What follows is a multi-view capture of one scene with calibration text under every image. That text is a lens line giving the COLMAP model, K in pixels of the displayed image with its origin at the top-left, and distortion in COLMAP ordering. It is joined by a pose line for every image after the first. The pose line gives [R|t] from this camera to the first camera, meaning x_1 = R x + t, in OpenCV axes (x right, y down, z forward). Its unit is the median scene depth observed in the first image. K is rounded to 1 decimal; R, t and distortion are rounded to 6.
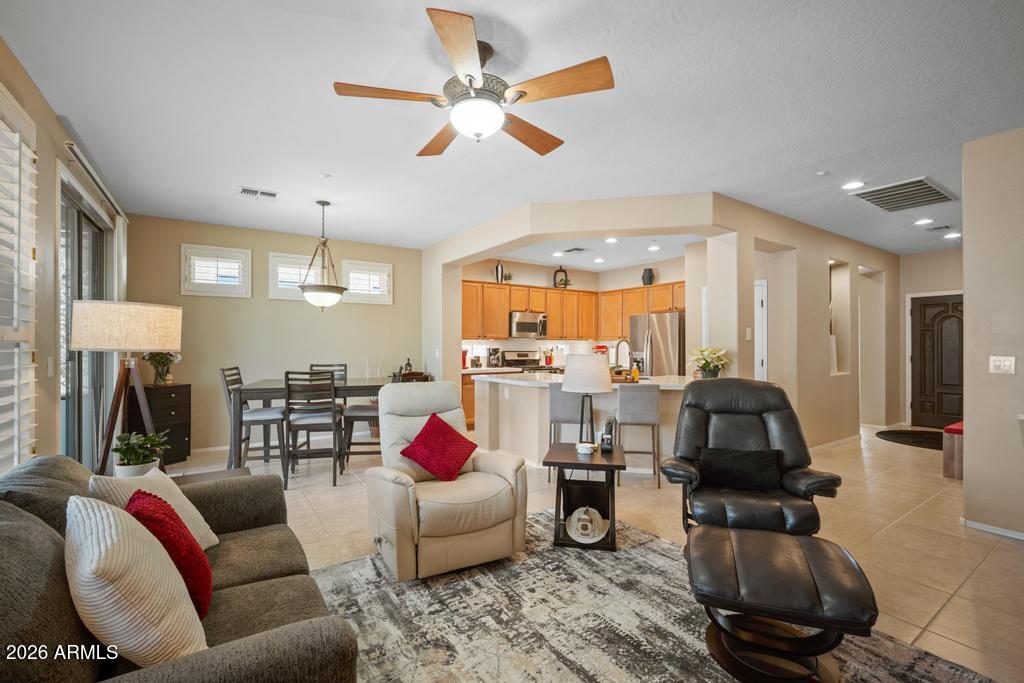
lens RADIAL K [[445.7, 0, 512.0], [0, 445.7, 341.5], [0, 0, 1]] dist [-0.012209, 0.000889]
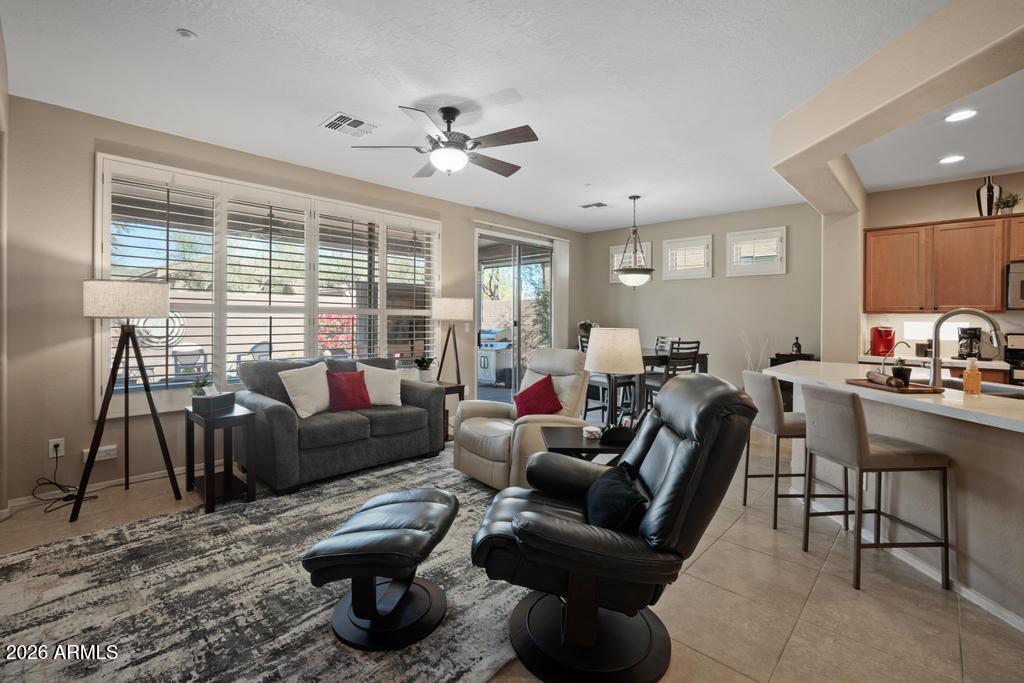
lens RADIAL K [[458.1, 0, 509.7], [0, 458.1, 320.8], [0, 0, 1]] dist [-0.001917, 0.000326]
pose [[0.222061, 0.005939, -0.975015, 0.425170], [-0.002910, 0.999981, 0.005429, 0.004111], [0.975028, 0.001631, 0.222074, 0.259812]]
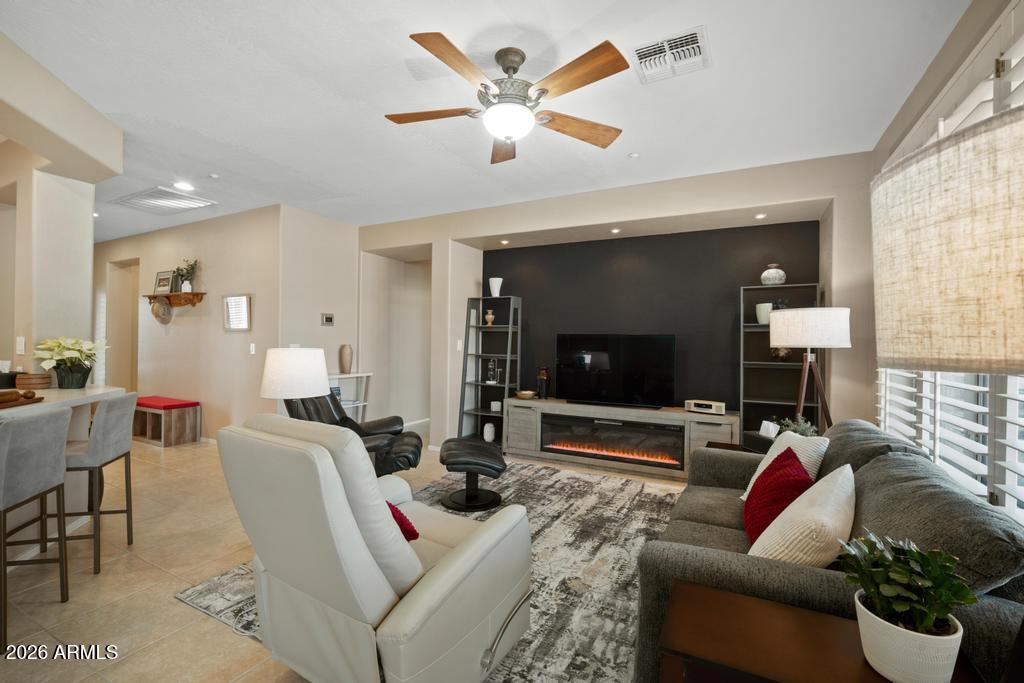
lens RADIAL K [[445.7, 0, 512.0], [0, 445.7, 341.5], [0, 0, 1]] dist [-0.012209, 0.000889]
pose [[-0.476273, -0.009245, 0.879249, -0.298934], [-0.018628, 0.999826, 0.000423, 0.004328], [-0.879100, -0.016177, -0.476362, 0.445718]]
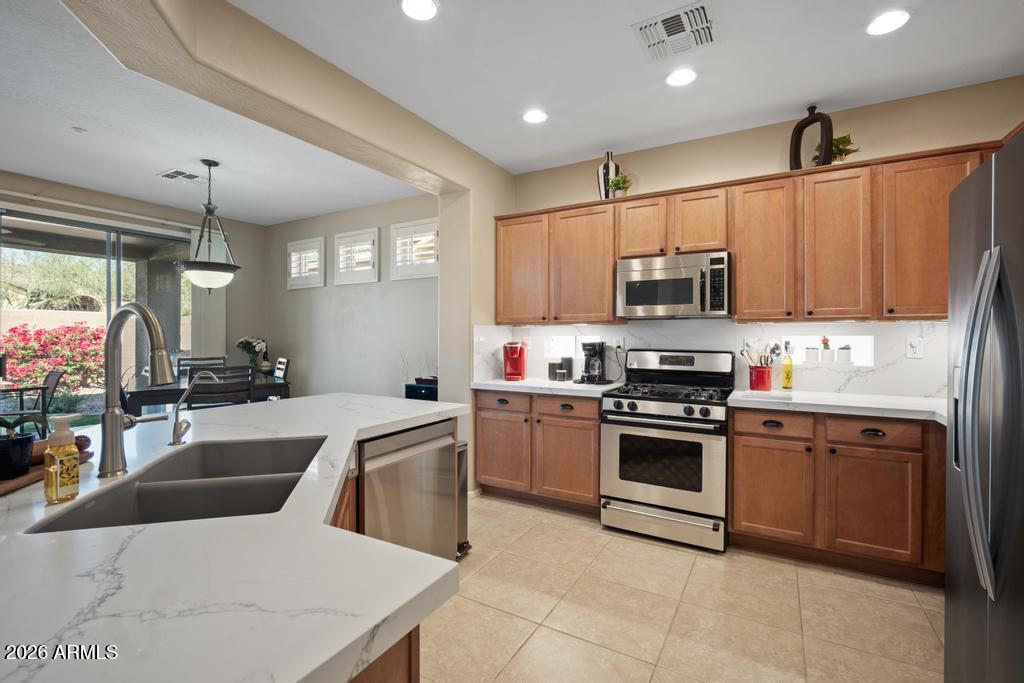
lens RADIAL K [[469.3, 0, 512.0], [0, 469.3, 341.5], [0, 0, 1]] dist [-0.016861, 0.000239]
pose [[0.431644, 0.006129, -0.902023, 0.375037], [0.004477, 0.999950, 0.008937, 0.009245], [0.902033, -0.007896, 0.431595, 0.711291]]
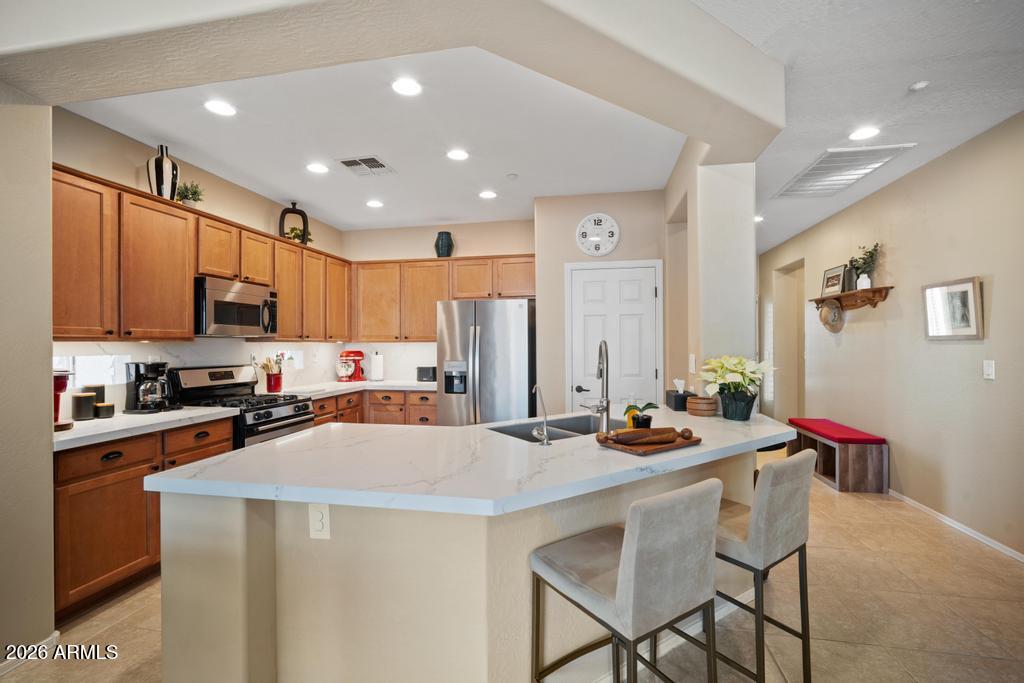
lens RADIAL K [[445.7, 0, 512.0], [0, 445.7, 341.5], [0, 0, 1]] dist [-0.012209, 0.000889]
pose [[0.704565, -0.002285, 0.709635, -0.093586], [0.002819, 0.999996, 0.000421, -0.003223], [-0.709633, 0.001704, 0.704569, 0.495457]]
